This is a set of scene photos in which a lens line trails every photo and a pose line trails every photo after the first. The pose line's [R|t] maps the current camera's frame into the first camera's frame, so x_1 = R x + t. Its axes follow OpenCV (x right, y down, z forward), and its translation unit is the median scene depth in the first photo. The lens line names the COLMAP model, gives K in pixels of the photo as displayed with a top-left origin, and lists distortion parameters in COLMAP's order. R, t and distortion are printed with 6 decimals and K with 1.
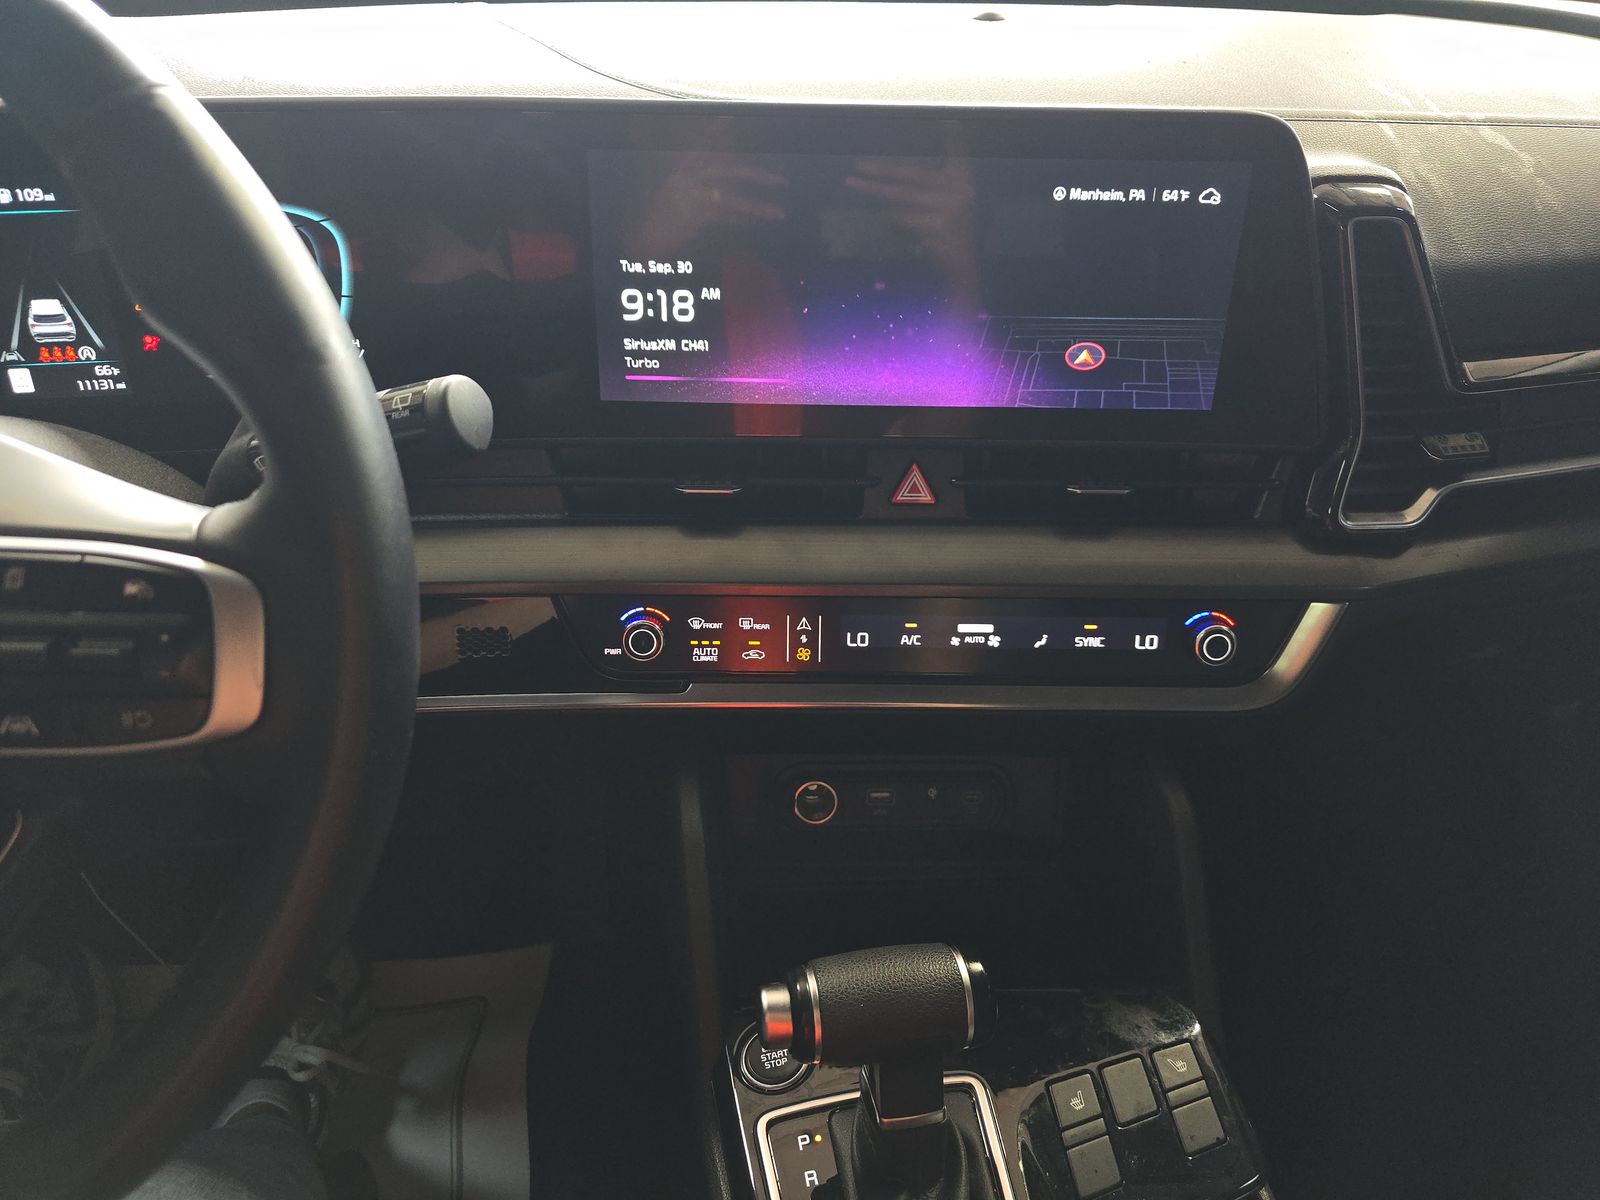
lens RADIAL K [[1061.0, 0, 800.0], [0, 1061.0, 600.0], [0, 0, 1]] dist [0.082291, -0.084791]
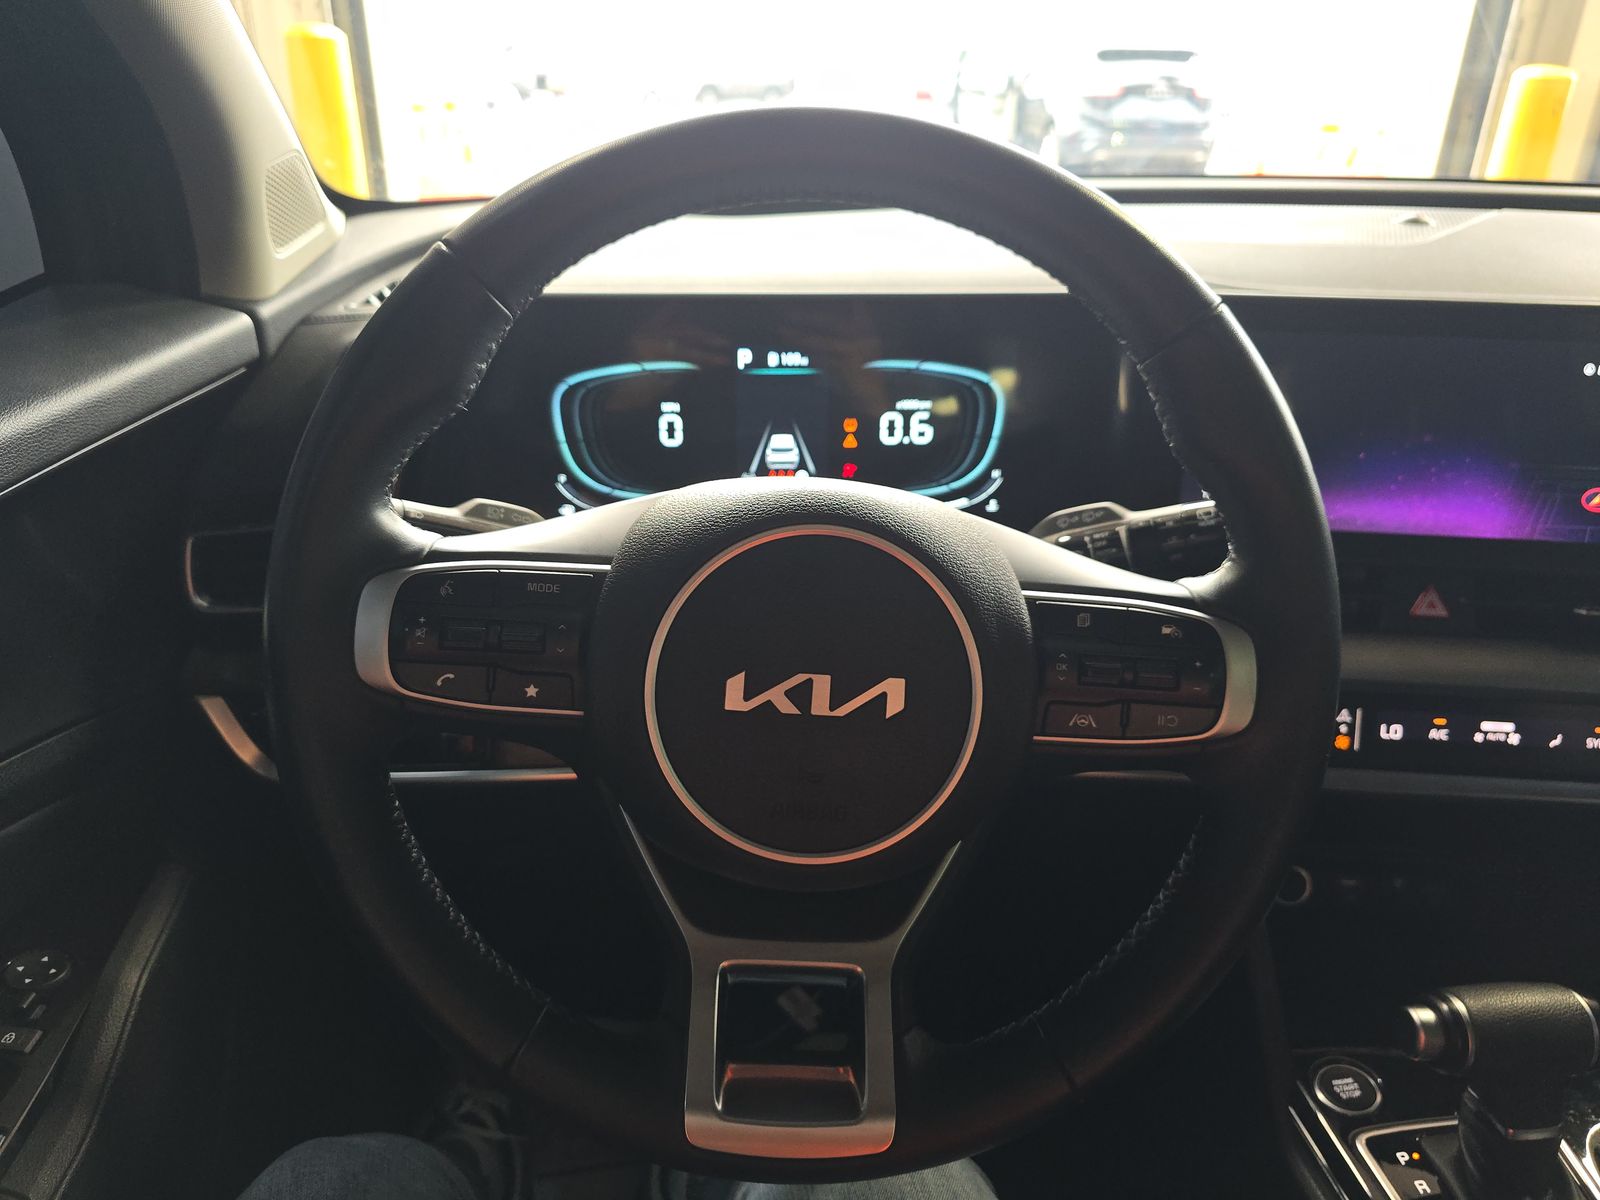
lens RADIAL K [[1073.8, 0, 800.0], [0, 1073.8, 600.0], [0, 0, 1]] dist [-0.008296, -0.003441]
pose [[0.993836, 0.038023, -0.104133, -0.490724], [-0.051450, 0.990249, -0.129458, 0.082867], [0.098195, 0.134018, 0.986102, -0.246145]]
